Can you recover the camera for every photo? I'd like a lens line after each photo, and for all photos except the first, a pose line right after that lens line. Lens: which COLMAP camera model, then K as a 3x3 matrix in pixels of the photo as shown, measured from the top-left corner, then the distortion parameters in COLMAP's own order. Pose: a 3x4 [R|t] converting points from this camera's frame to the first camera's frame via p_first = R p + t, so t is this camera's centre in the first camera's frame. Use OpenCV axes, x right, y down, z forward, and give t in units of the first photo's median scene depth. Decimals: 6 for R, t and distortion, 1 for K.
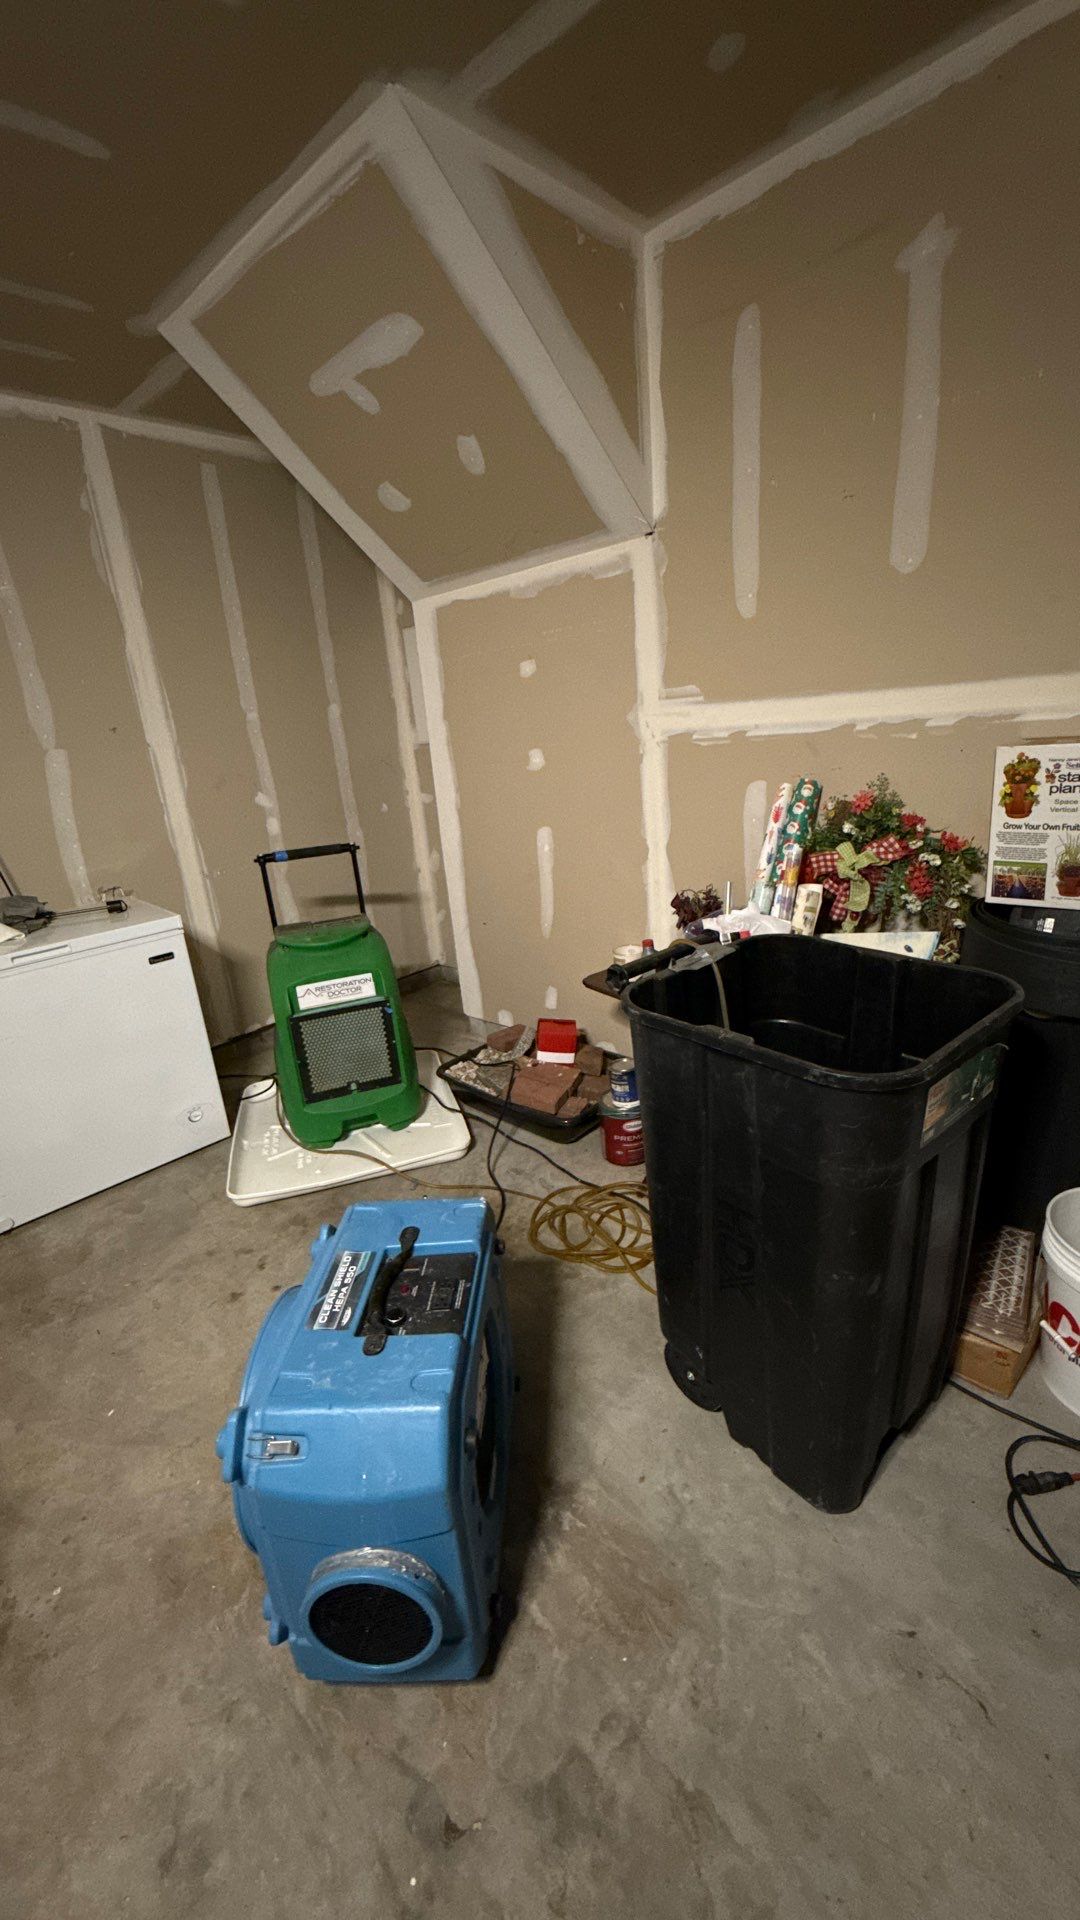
lens RADIAL K [[754.7, 0, 532.8], [0, 754.7, 956.1], [0, 0, 1]] dist [-0.003189, -0.000123]
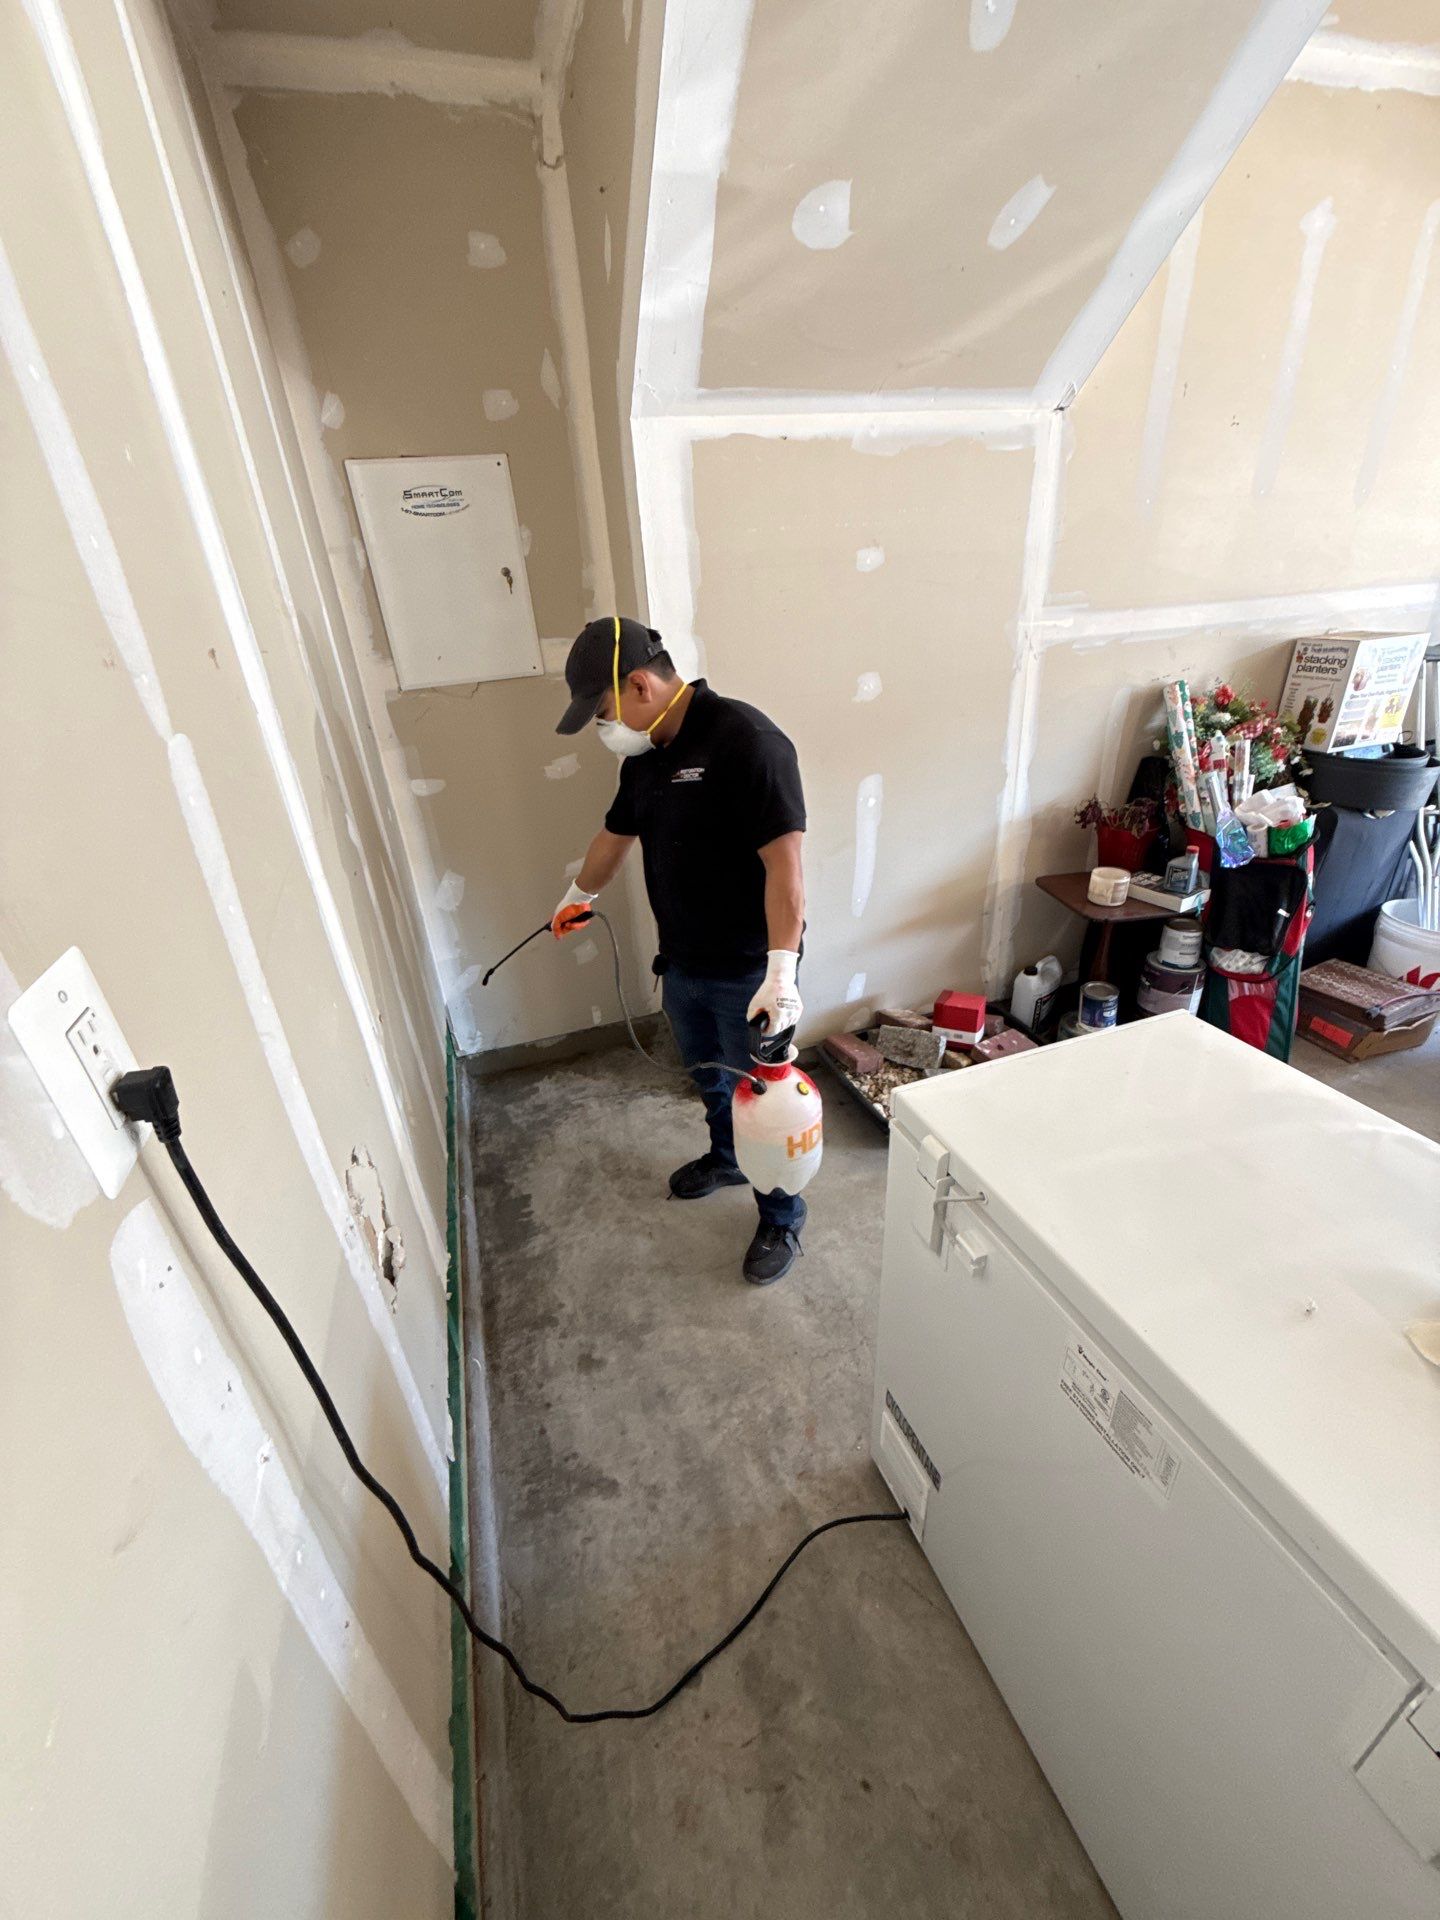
lens RADIAL K [[780.9, 0, 693.1], [0, 780.9, 968.2], [0, 0, 1]] dist [-0.002792, -0.000622]
pose [[0.482735, -0.338520, 0.807695, -0.960432], [0.285894, 0.932660, 0.220025, -0.261949], [-0.827787, 0.124701, 0.547009, 0.896654]]
